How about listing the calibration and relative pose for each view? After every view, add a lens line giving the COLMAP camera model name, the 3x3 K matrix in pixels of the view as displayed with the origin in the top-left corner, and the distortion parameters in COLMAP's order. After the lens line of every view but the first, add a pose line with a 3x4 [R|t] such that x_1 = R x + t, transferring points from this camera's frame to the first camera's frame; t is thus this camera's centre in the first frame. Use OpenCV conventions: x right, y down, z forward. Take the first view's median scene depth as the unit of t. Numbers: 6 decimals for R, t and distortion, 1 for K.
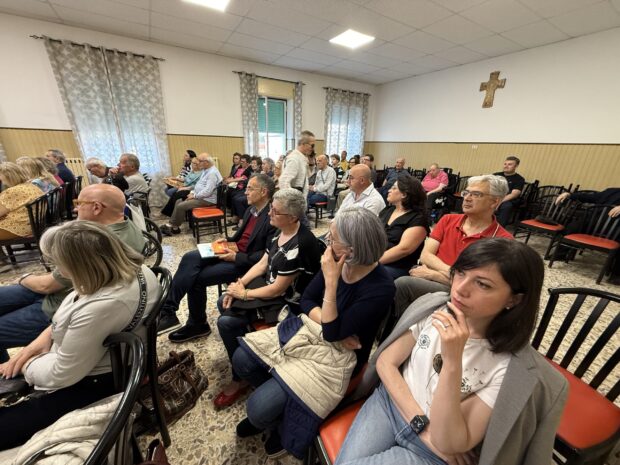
lens RADIAL K [[249.8, 0, 309.0], [0, 249.8, 227.7], [0, 0, 1]] dist [-0.011662, 0.000680]
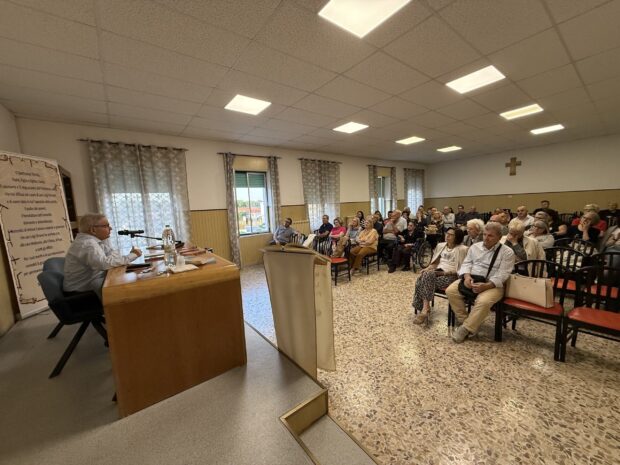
lens RADIAL K [[249.8, 0, 311.7], [0, 249.8, 237.2], [0, 0, 1]] dist [-0.011662, 0.000680]
pose [[0.989932, -0.099722, 0.100454, -0.781801], [0.118511, 0.971987, -0.202967, 0.130014], [-0.077400, 0.212828, 0.974019, -0.463094]]
